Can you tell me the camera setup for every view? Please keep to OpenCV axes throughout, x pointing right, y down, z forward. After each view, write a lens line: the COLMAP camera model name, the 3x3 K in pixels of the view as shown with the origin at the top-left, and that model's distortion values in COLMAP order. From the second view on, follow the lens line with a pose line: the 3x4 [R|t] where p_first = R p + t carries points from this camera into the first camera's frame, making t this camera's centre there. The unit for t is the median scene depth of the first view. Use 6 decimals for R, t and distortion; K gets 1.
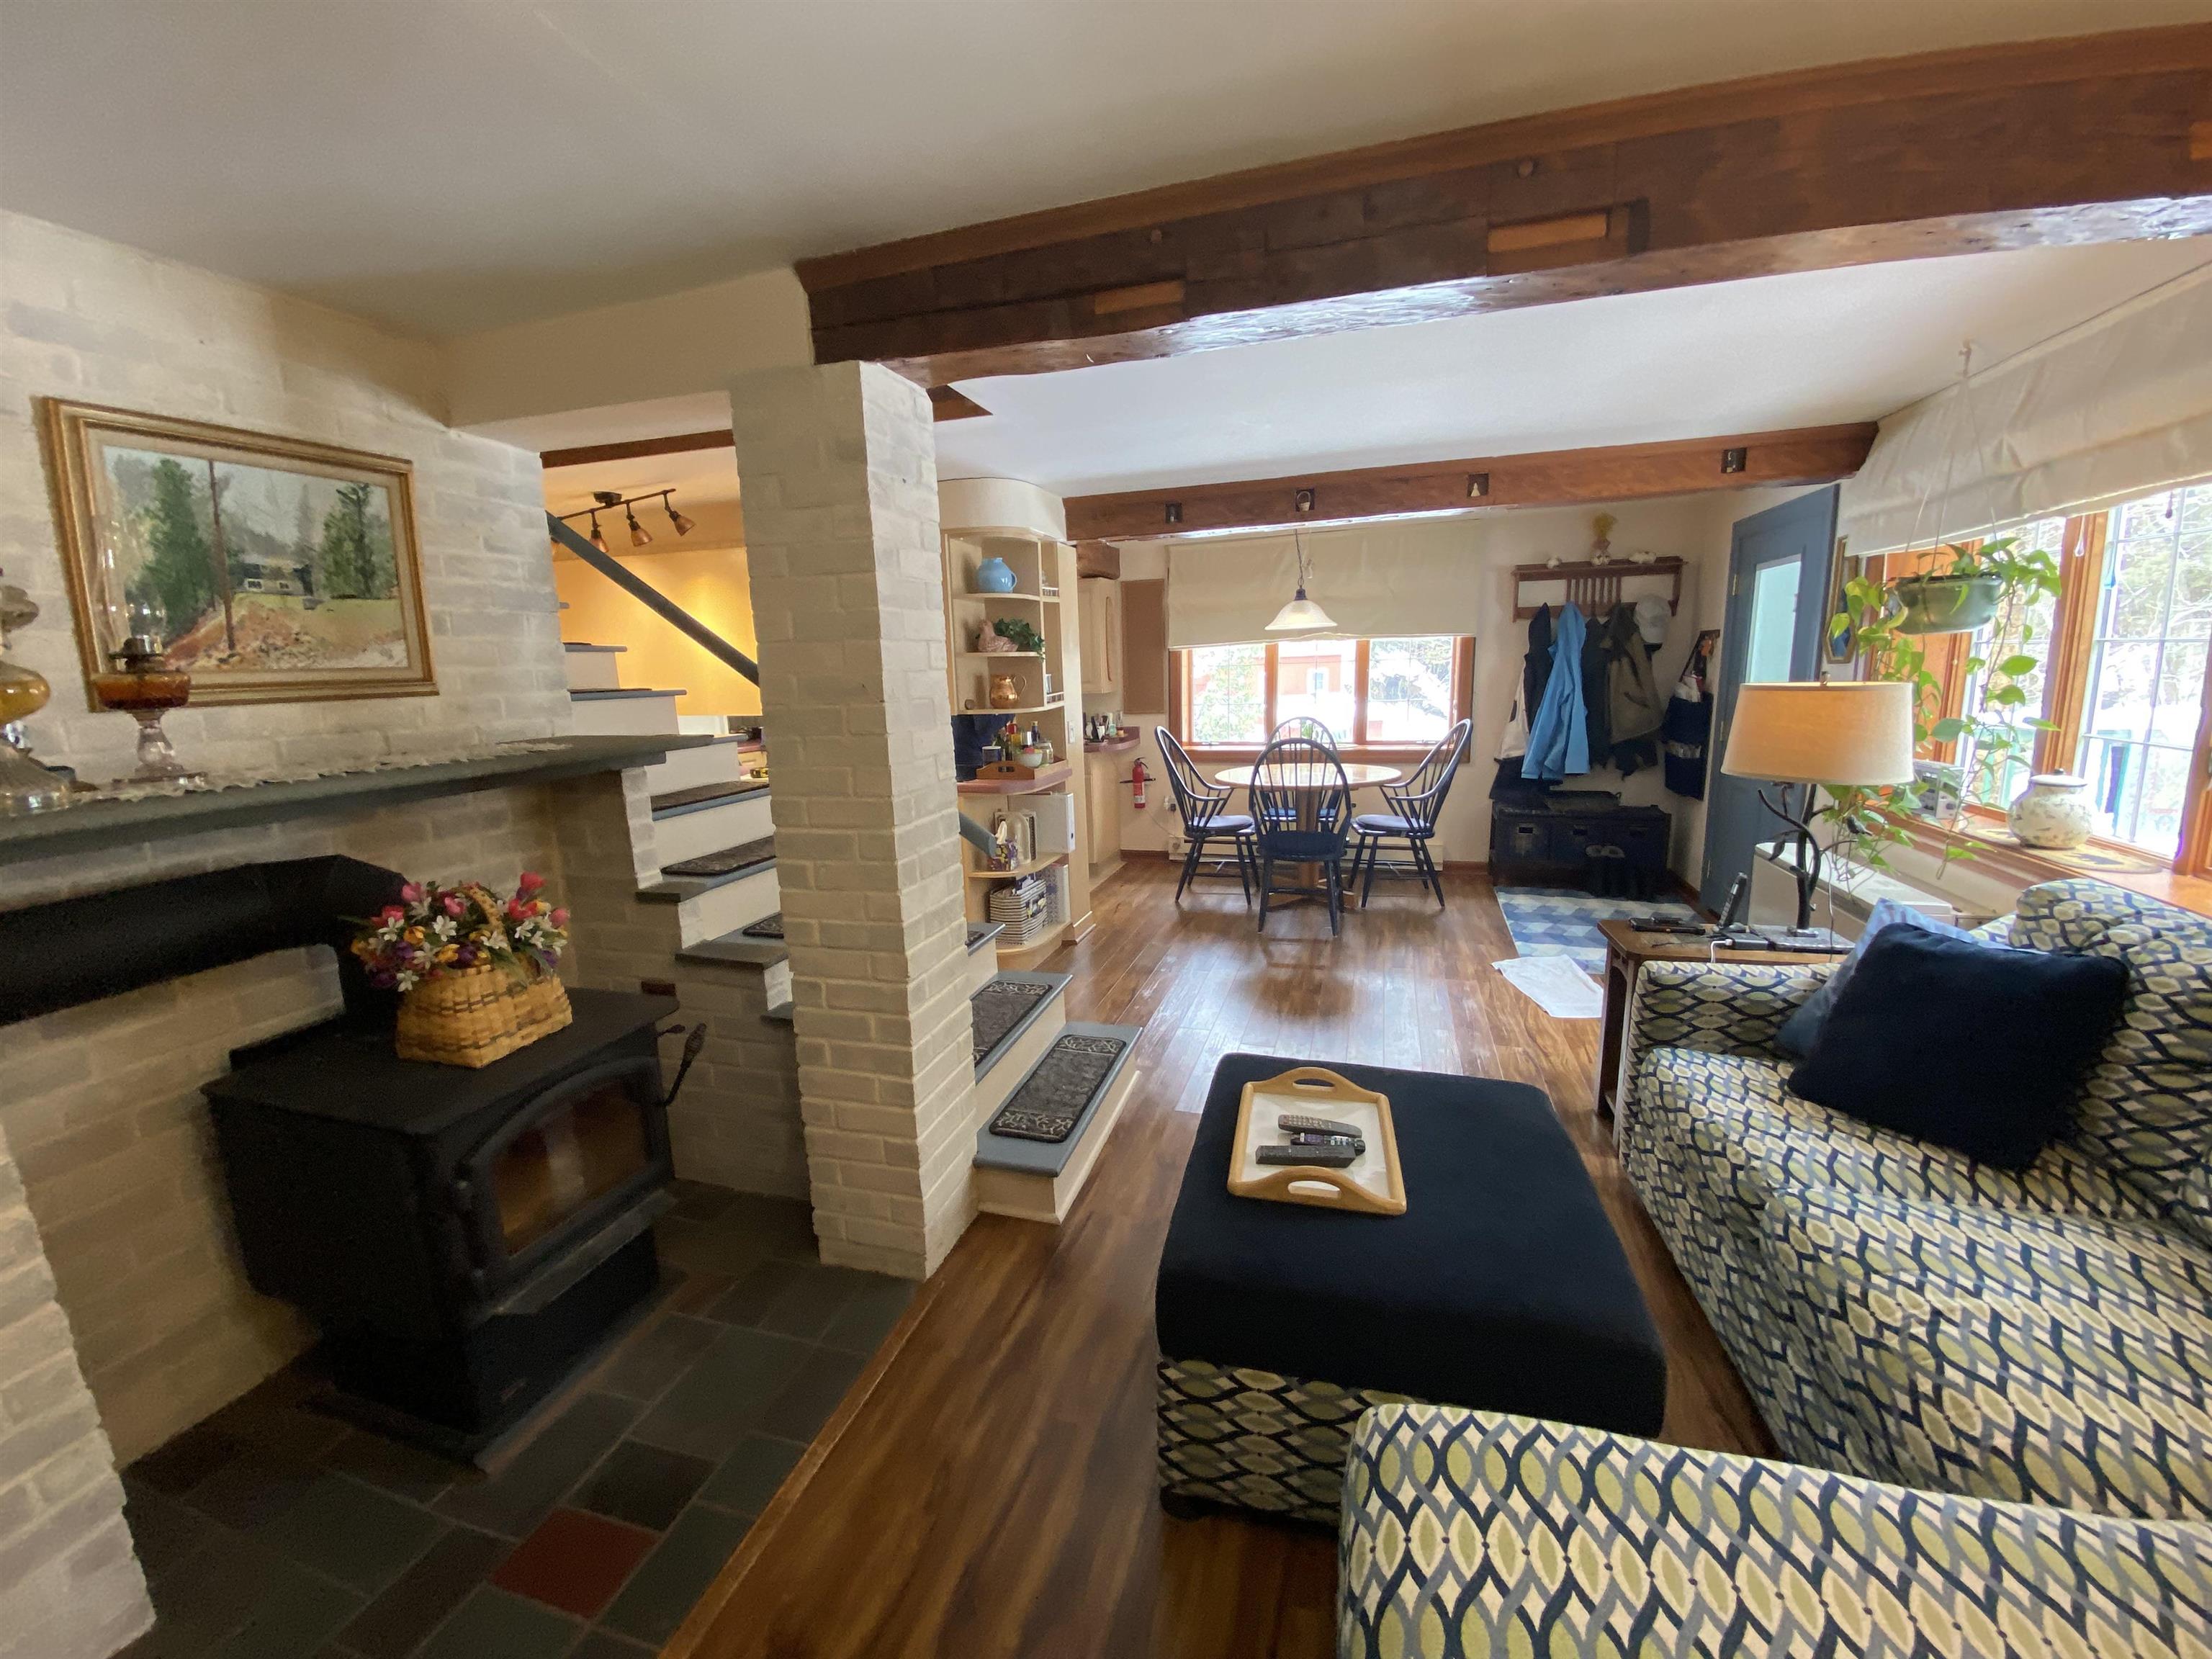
lens RADIAL K [[889.5, 0, 1097.5], [0, 889.5, 827.0], [0, 0, 1]] dist [0.024107, -0.021031]
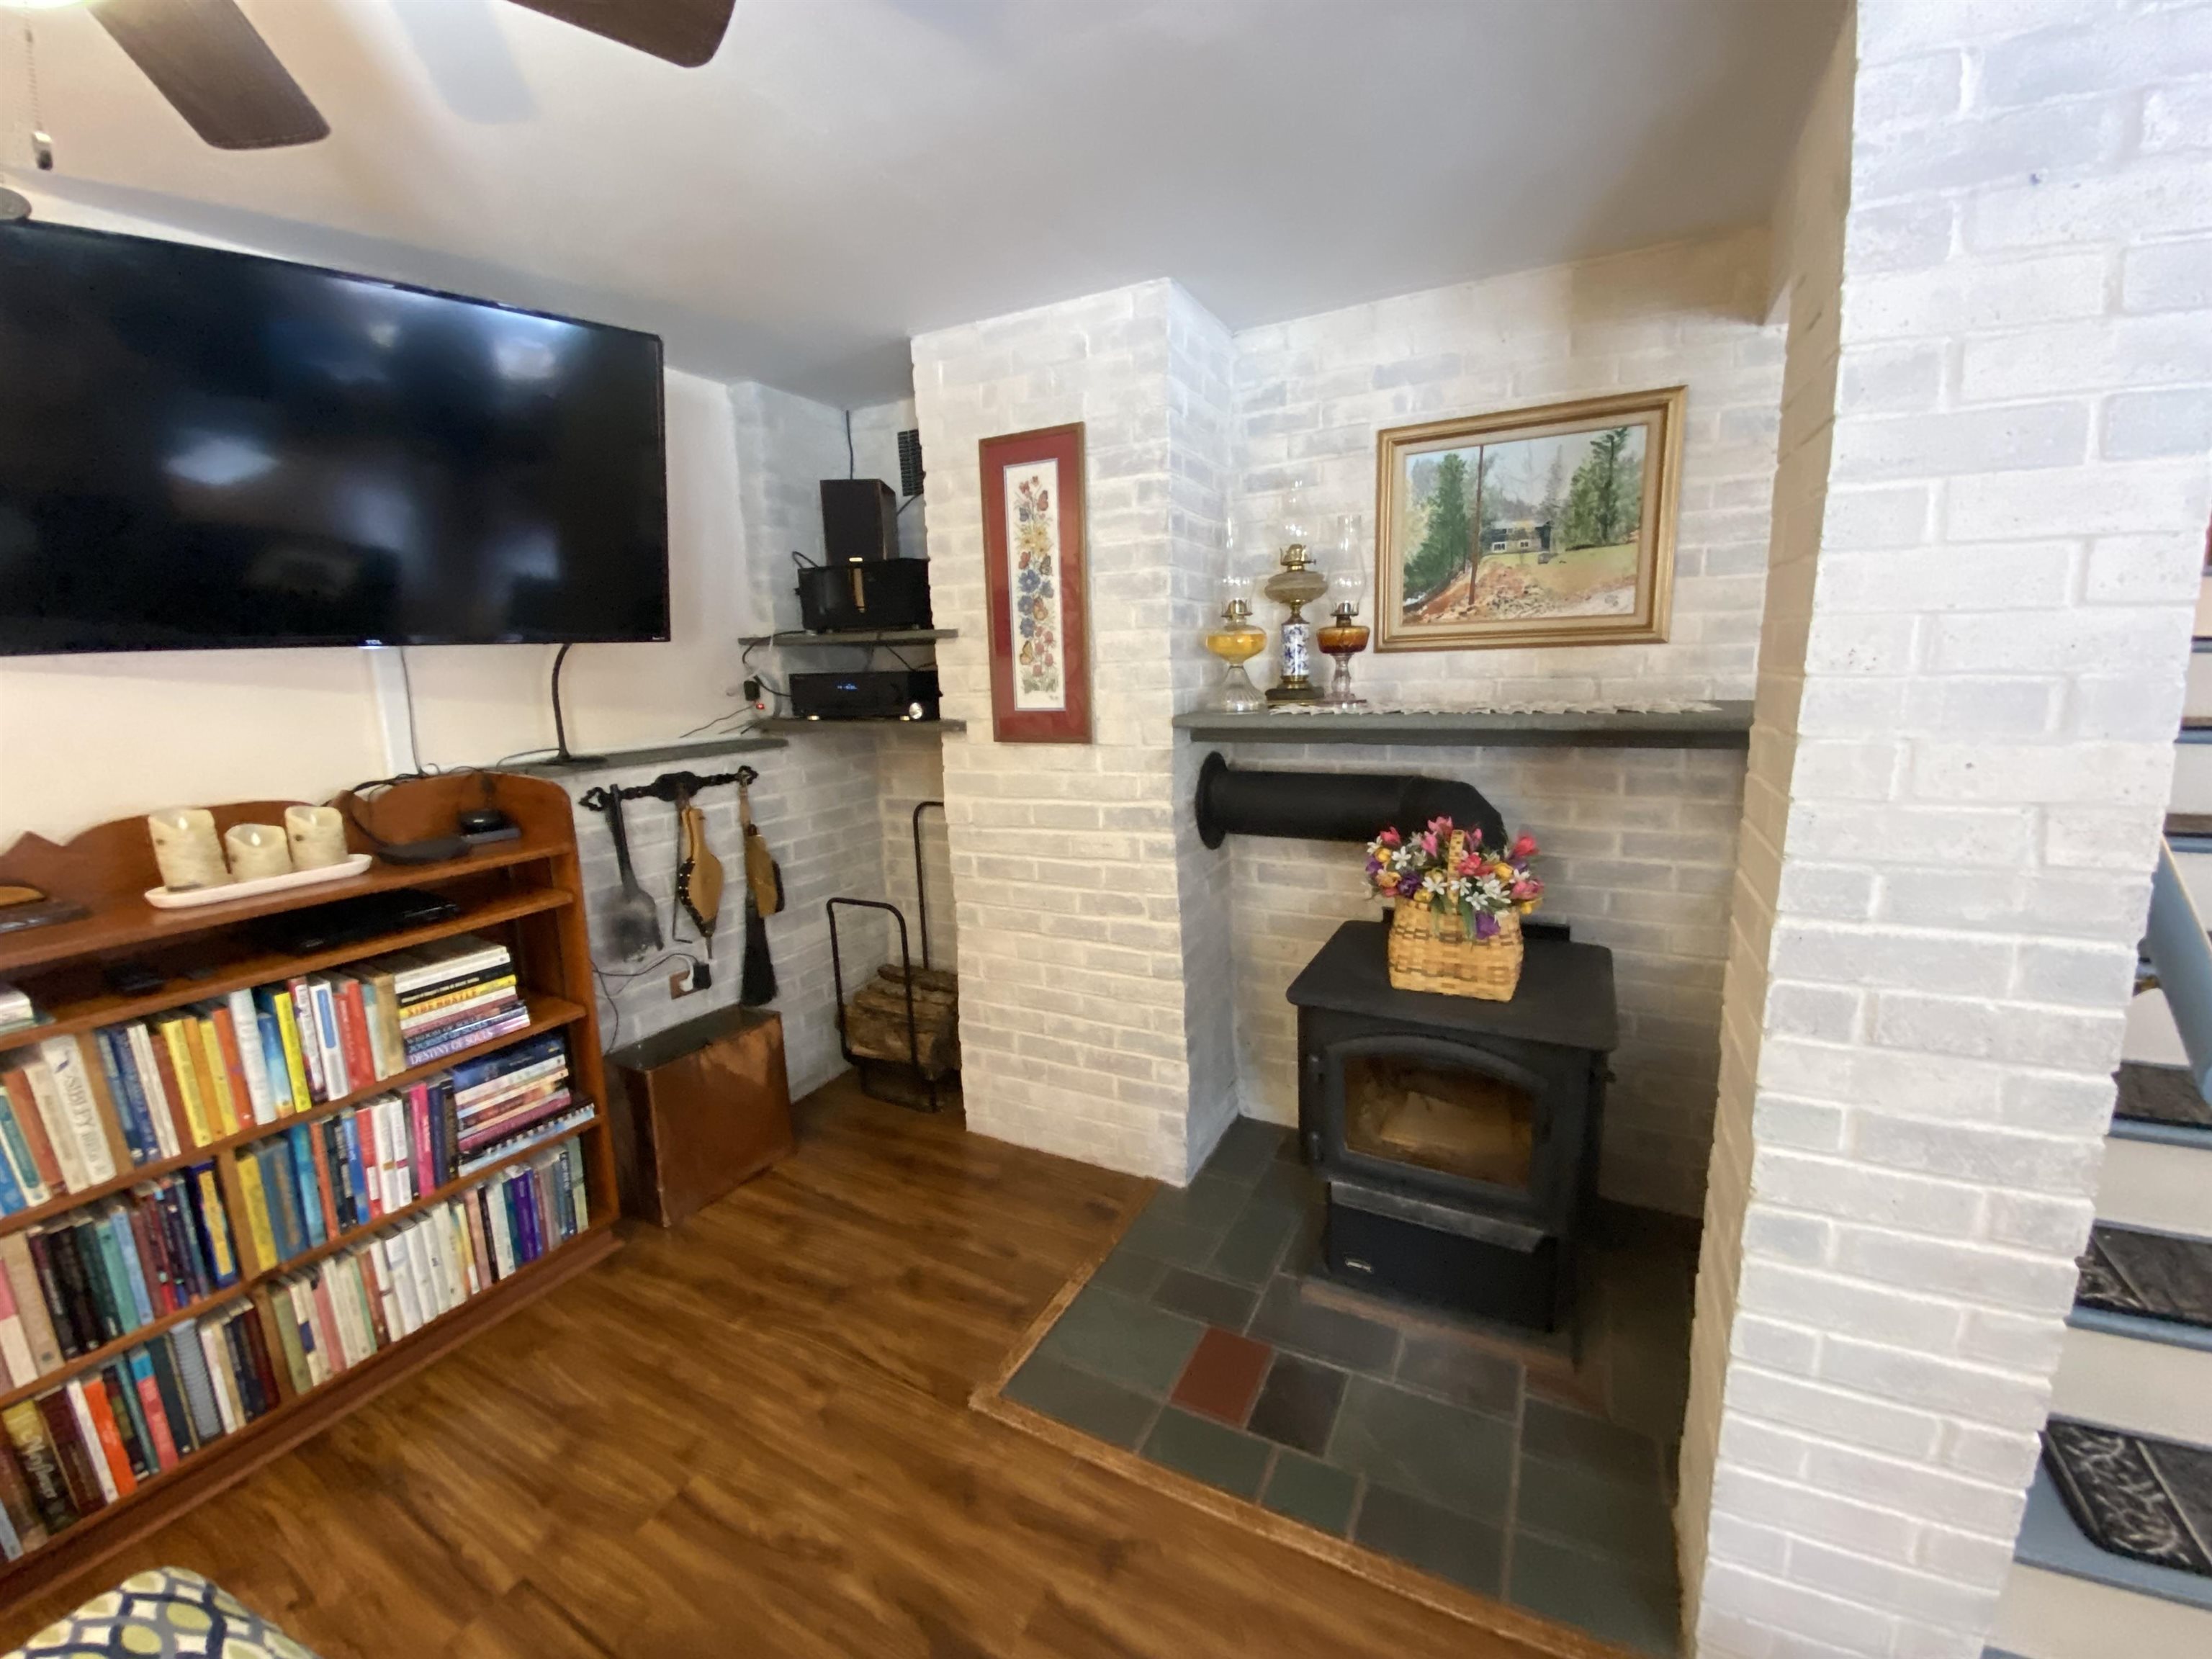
lens RADIAL K [[889.5, 0, 1097.5], [0, 889.5, 827.0], [0, 0, 1]] dist [0.024107, -0.021031]
pose [[-0.173580, 0.218002, -0.960388, 0.304803], [-0.142325, 0.959401, 0.243502, -0.107875], [0.974481, 0.178954, -0.135506, 0.593889]]
